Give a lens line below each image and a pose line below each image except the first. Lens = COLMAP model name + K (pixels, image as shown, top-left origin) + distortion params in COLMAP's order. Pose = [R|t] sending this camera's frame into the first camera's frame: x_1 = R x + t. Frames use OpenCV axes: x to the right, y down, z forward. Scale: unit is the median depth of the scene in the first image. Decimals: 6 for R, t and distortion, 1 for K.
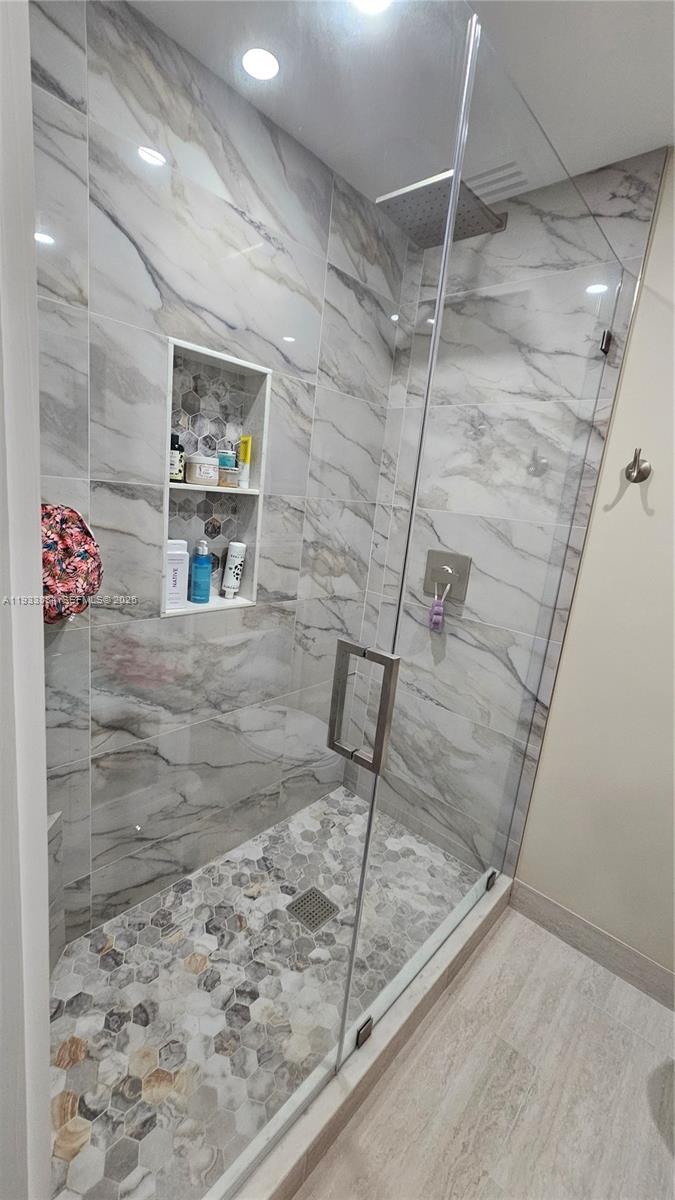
lens RADIAL K [[495.7, 0, 337.5], [0, 495.7, 600.0], [0, 0, 1]] dist [0.001226, 0.000036]
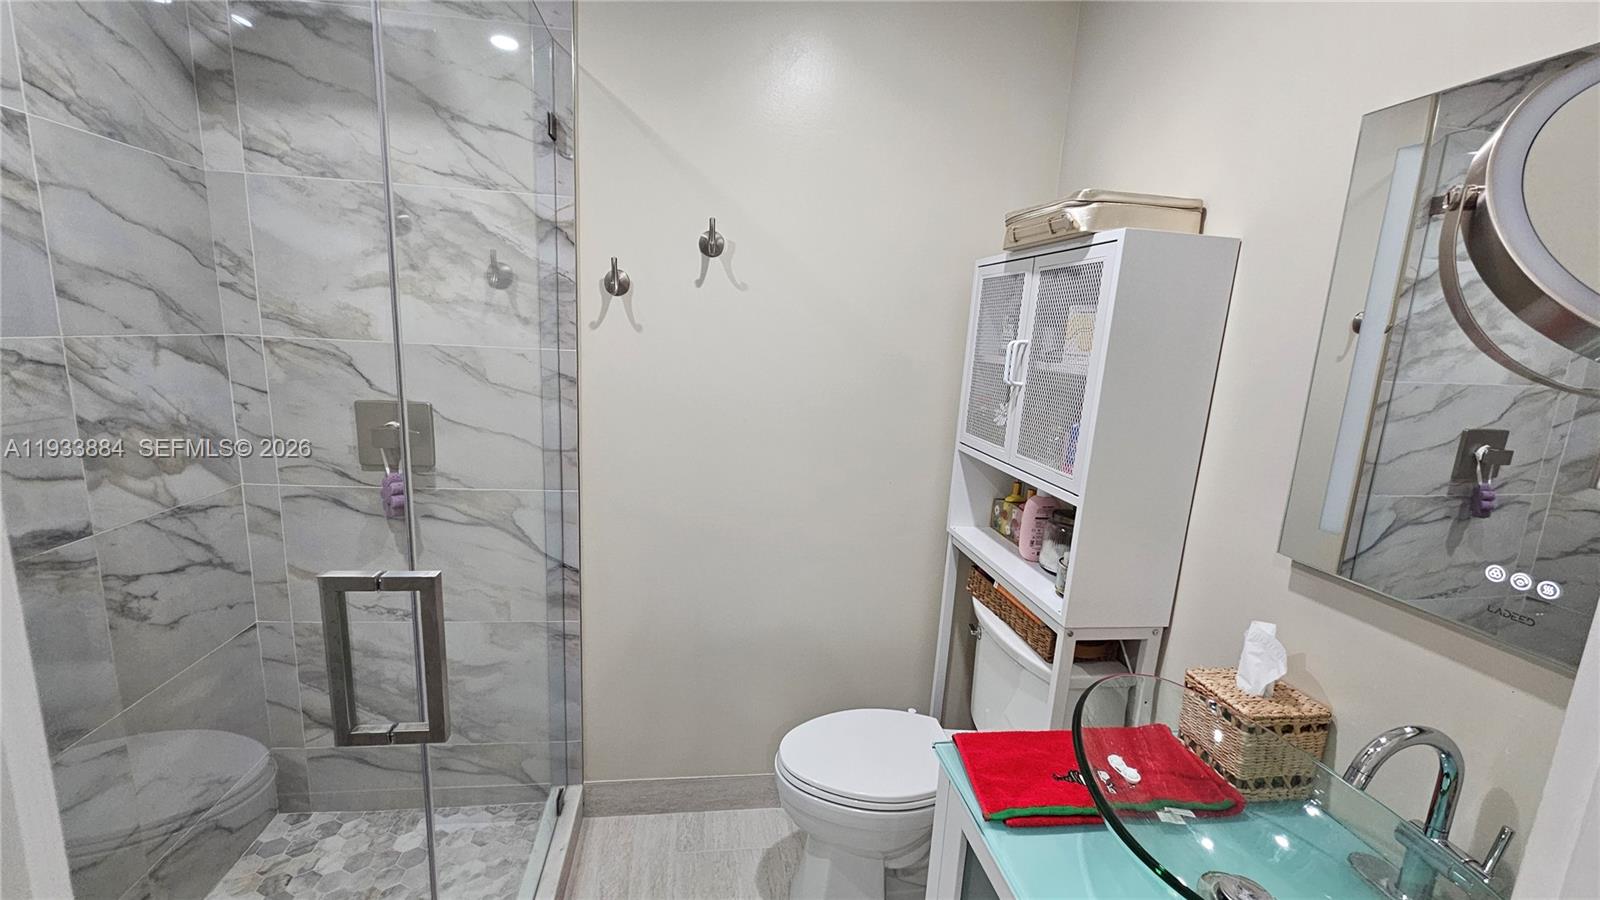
lens RADIAL K [[660.9, 0, 798.7], [0, 660.9, 461.9], [0, 0, 1]] dist [0.001226, 0.000036]
pose [[0.639569, -0.216869, 0.737509, -0.107901], [0.177620, 0.975110, 0.132705, -0.037201], [-0.747932, 0.046123, 0.662171, -0.012833]]
